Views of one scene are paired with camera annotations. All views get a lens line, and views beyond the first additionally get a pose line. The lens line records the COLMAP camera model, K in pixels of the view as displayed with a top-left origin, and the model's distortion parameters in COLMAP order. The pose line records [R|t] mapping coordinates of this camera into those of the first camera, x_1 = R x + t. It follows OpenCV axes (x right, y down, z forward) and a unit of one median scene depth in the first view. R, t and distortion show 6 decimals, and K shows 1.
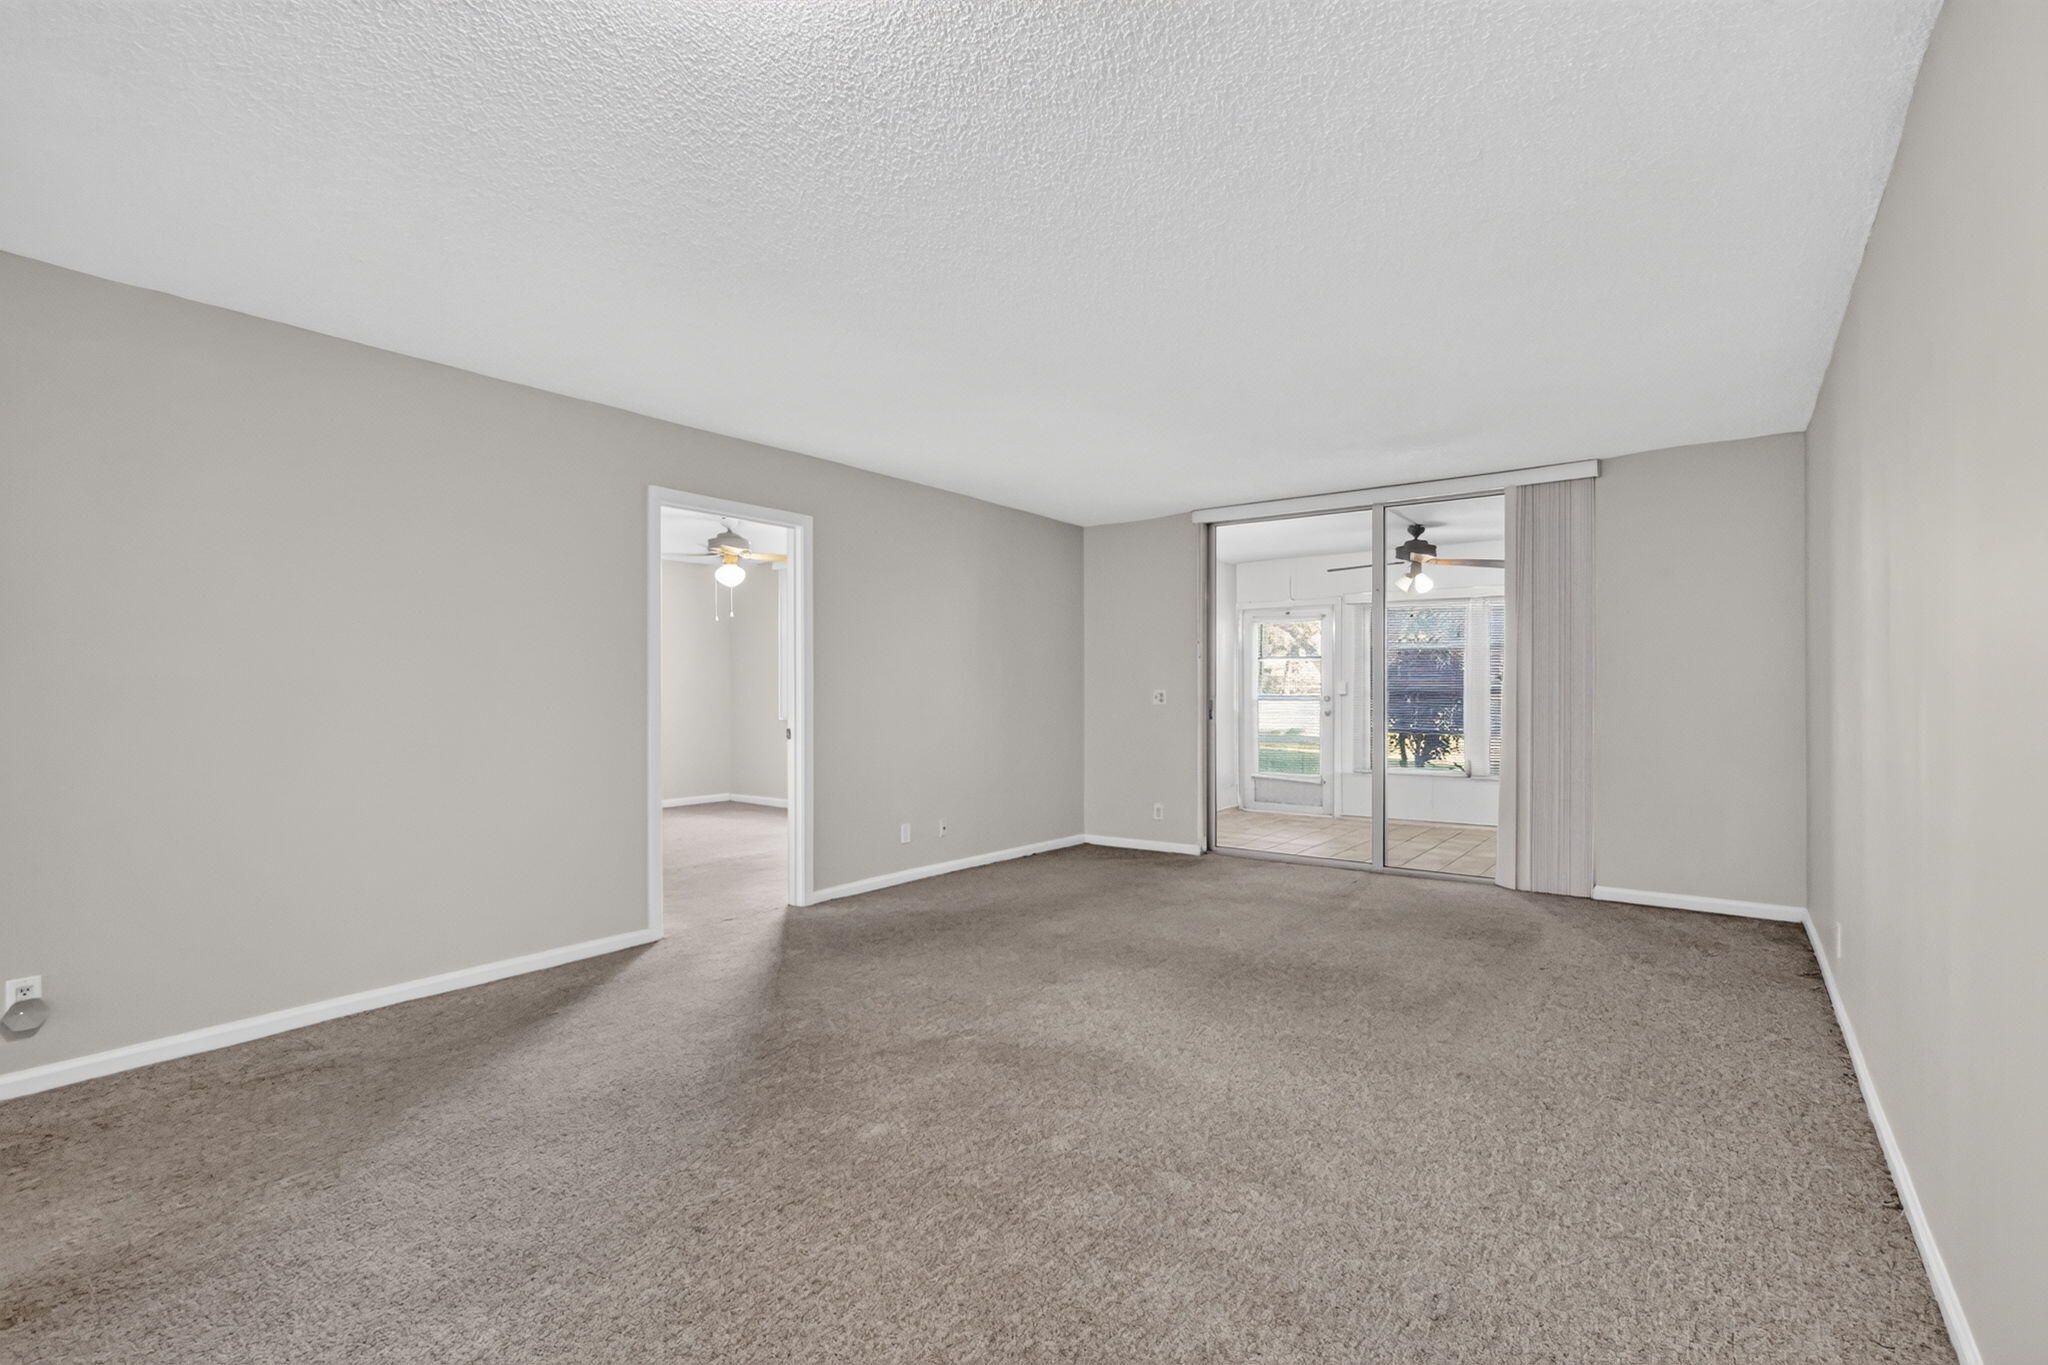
lens RADIAL K [[951.2, 0, 1029.9], [0, 951.2, 682.9], [0, 0, 1]] dist [0.004890, 0.000670]
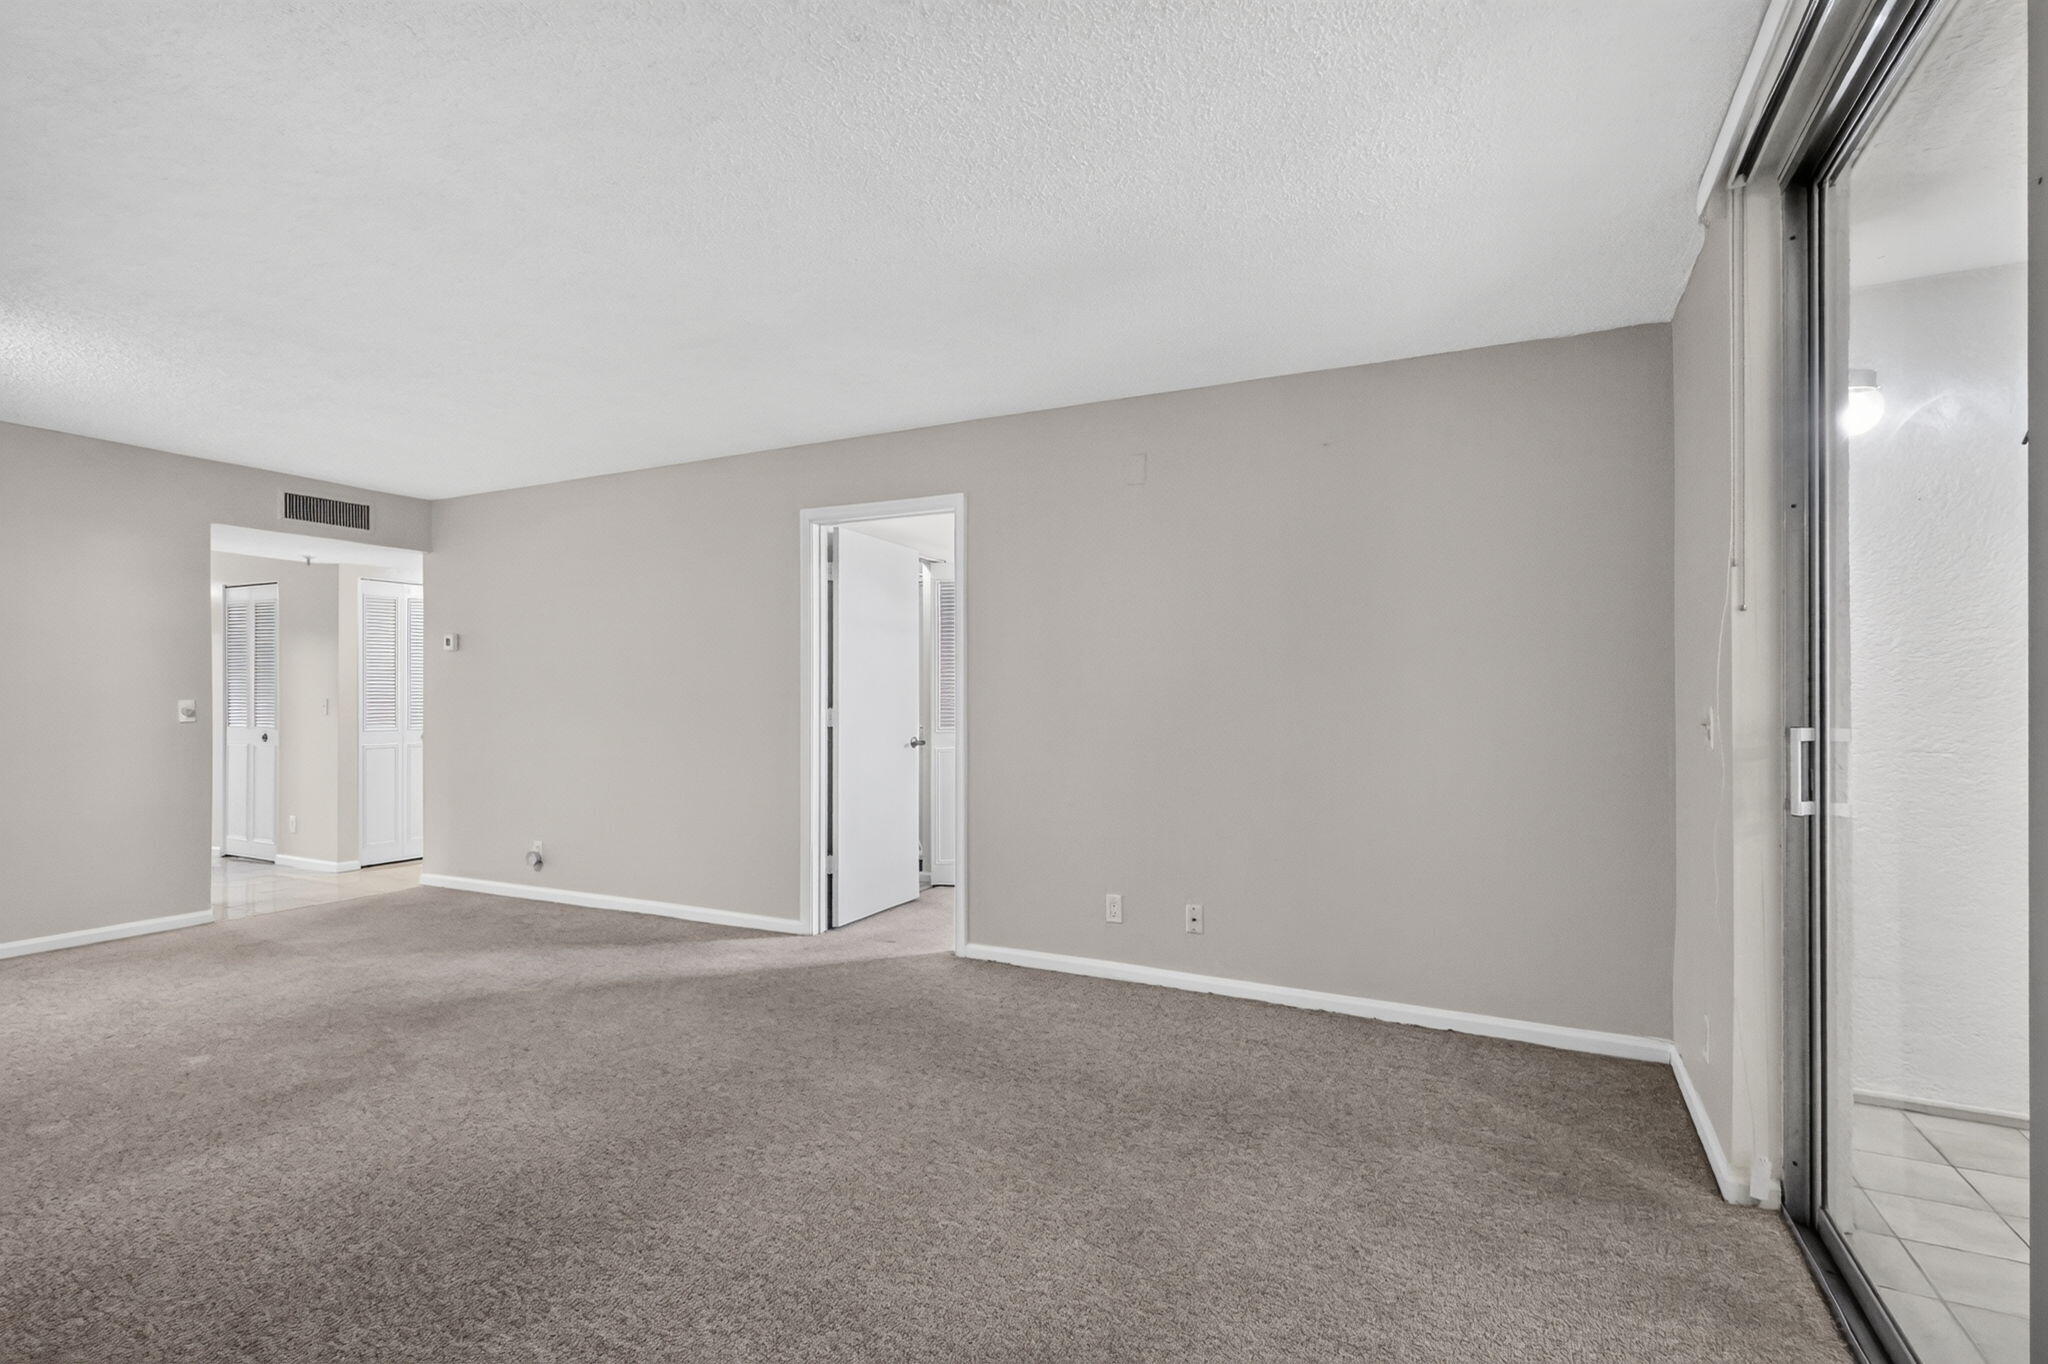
lens RADIAL K [[986.1, 0, 1031.2], [0, 986.1, 682.8], [0, 0, 1]] dist [0.001739, -0.000030]
pose [[0.183269, -0.007767, -0.983032, 0.804955], [-0.000744, 0.999967, -0.008039, -0.002354], [0.983063, 0.002205, 0.183257, 1.141774]]
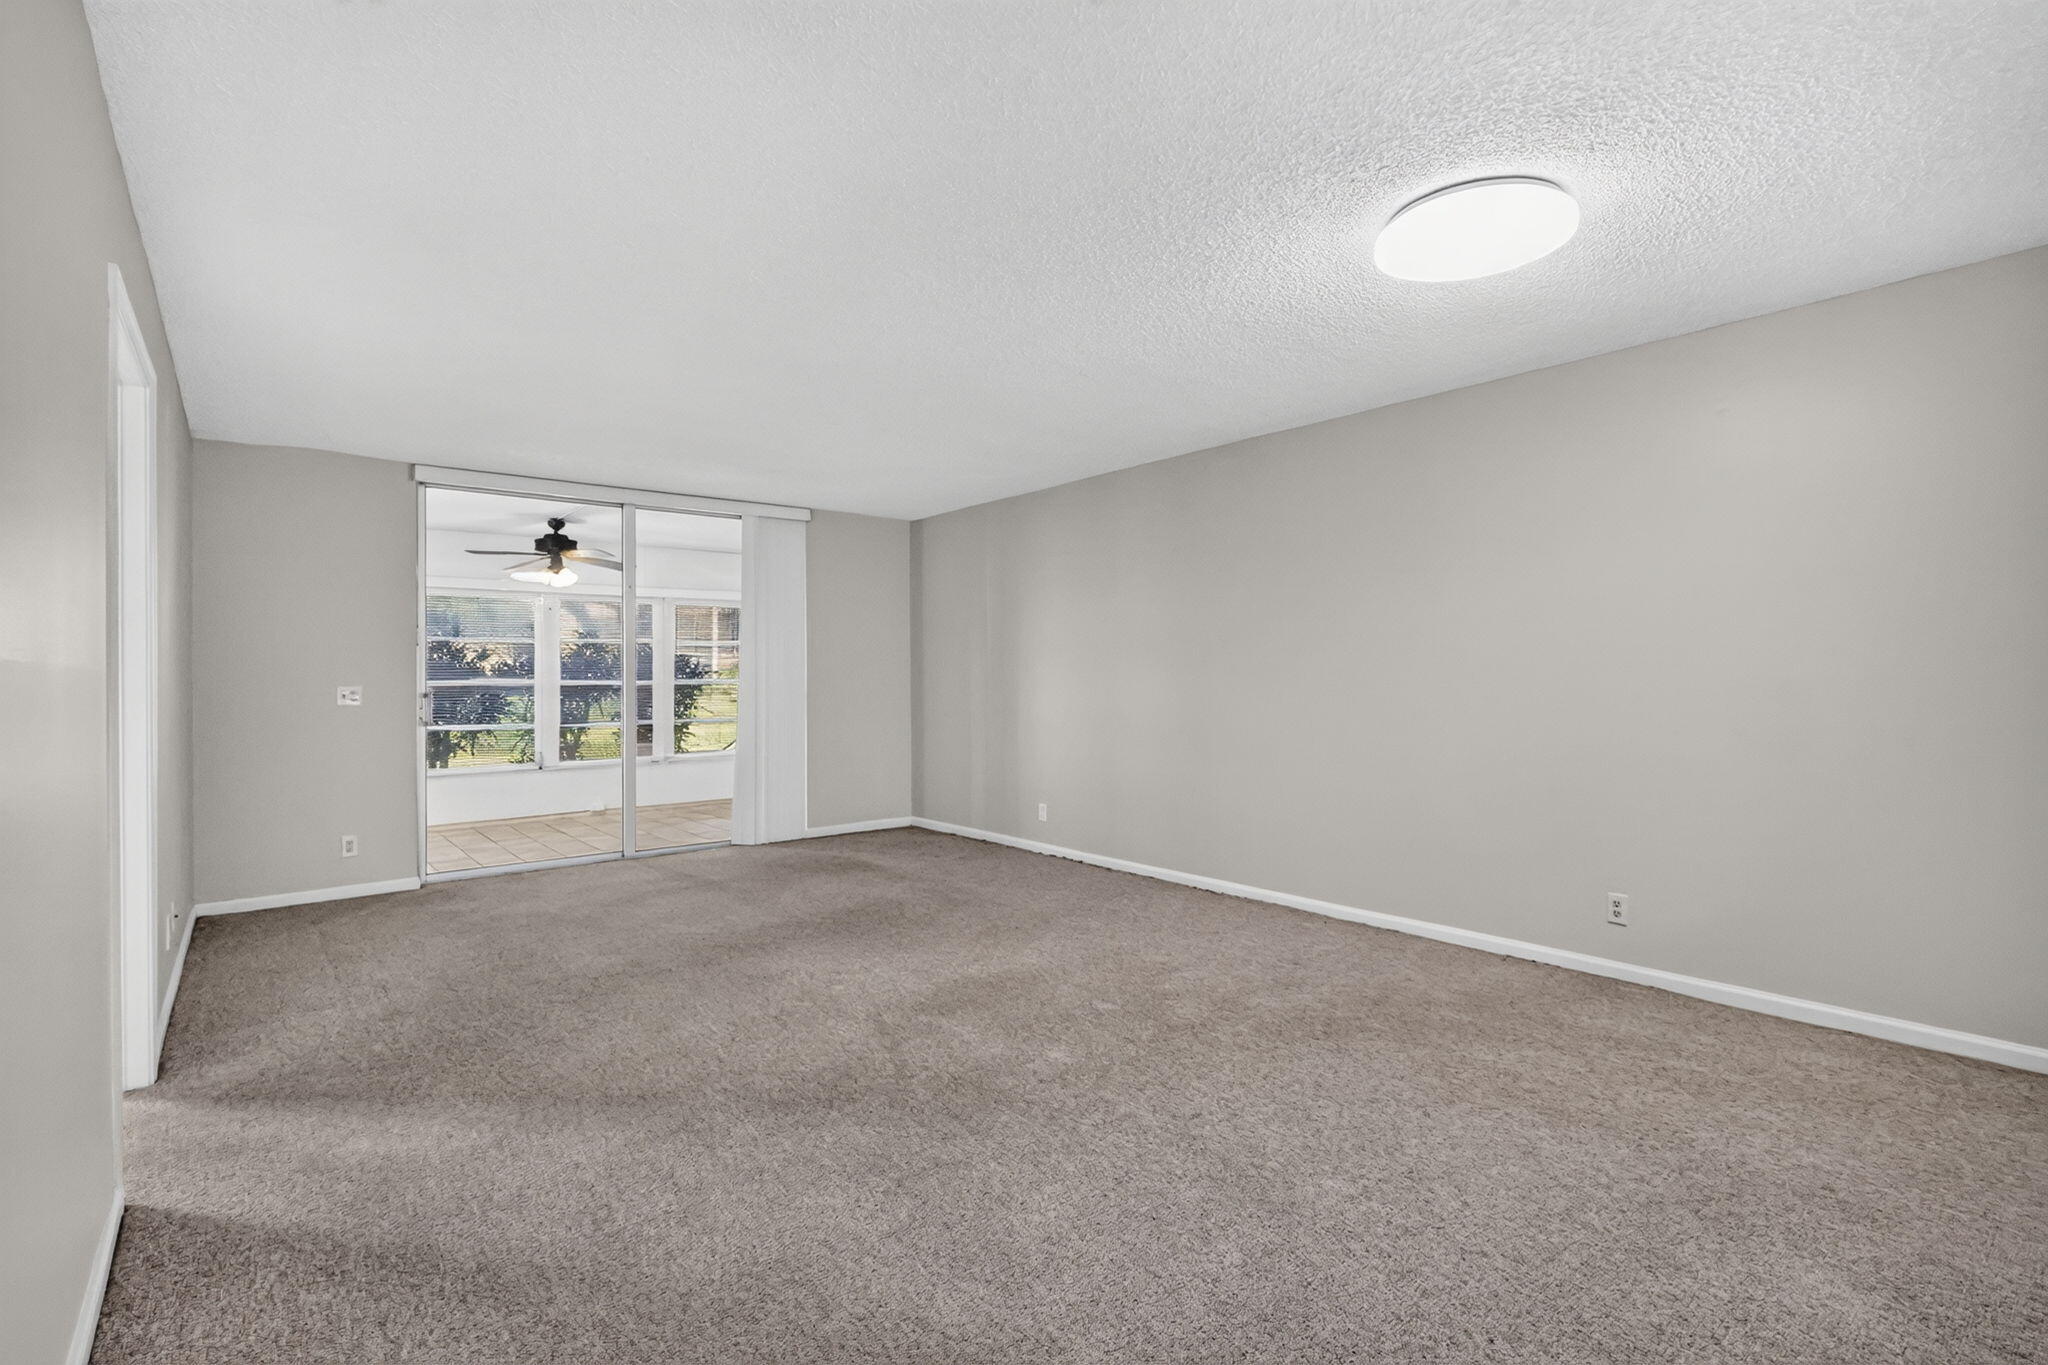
lens RADIAL K [[986.1, 0, 1031.2], [0, 986.1, 683.3], [0, 0, 1]] dist [0.001739, -0.000030]
pose [[0.232918, -0.011542, 0.972428, -0.847941], [0.004380, 0.999932, 0.010819, -0.002743], [-0.972487, 0.001739, 0.232953, 0.469459]]
